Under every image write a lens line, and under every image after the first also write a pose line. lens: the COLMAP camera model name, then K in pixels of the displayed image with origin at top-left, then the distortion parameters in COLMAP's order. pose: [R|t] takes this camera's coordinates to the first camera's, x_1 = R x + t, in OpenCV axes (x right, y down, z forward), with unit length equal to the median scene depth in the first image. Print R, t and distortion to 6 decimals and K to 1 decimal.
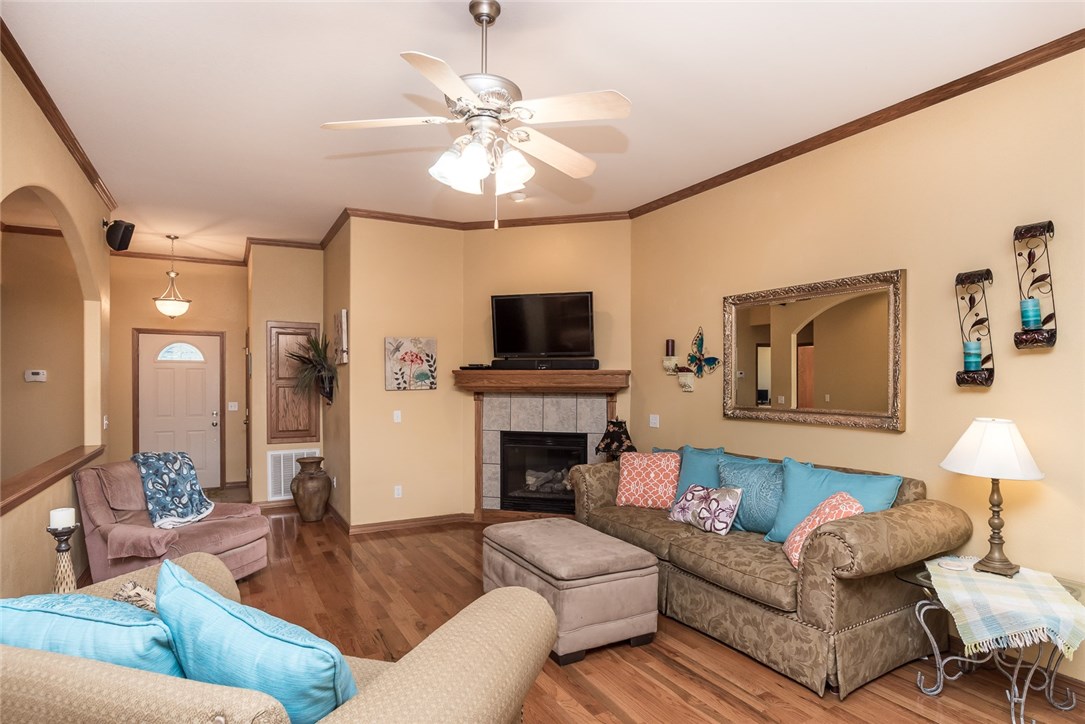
lens RADIAL K [[577.3, 0, 511.6], [0, 577.3, 380.9], [0, 0, 1]] dist [-0.033636, 0.000014]
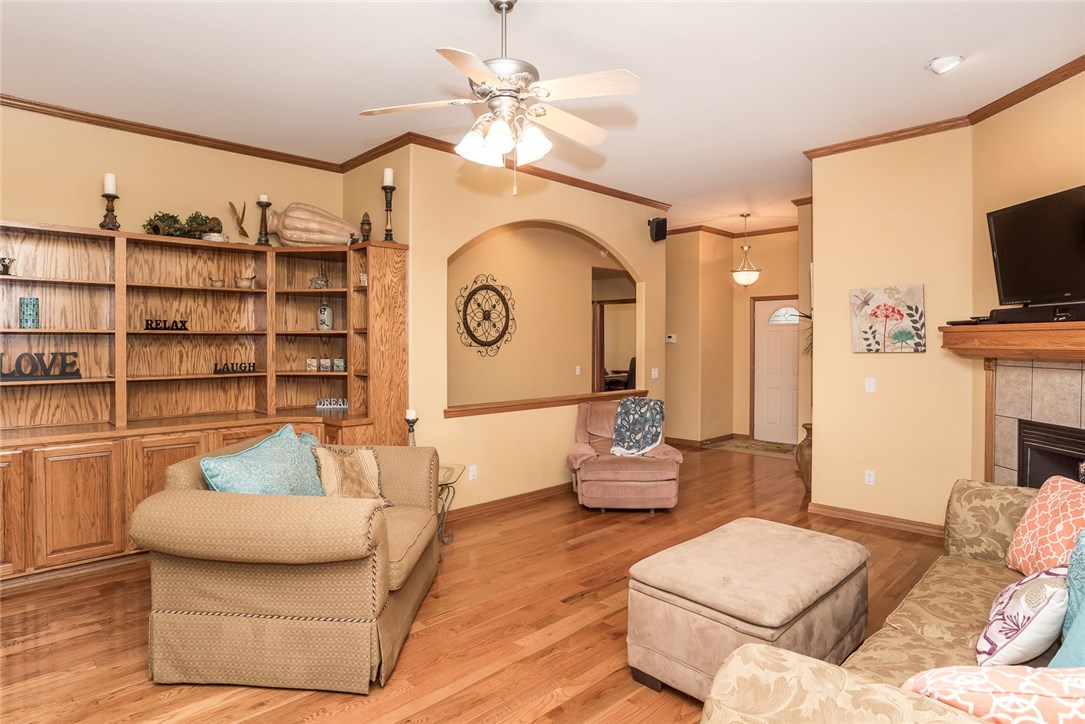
lens RADIAL K [[571.9, 0, 547.1], [0, 571.9, 343.7], [0, 0, 1]] dist [-0.001046, 0.000013]
pose [[0.326796, 0.000936, -0.945095, 0.421135], [0.001375, 0.999998, 0.001466, 0.001314], [0.945094, -0.001778, 0.326794, 0.304994]]
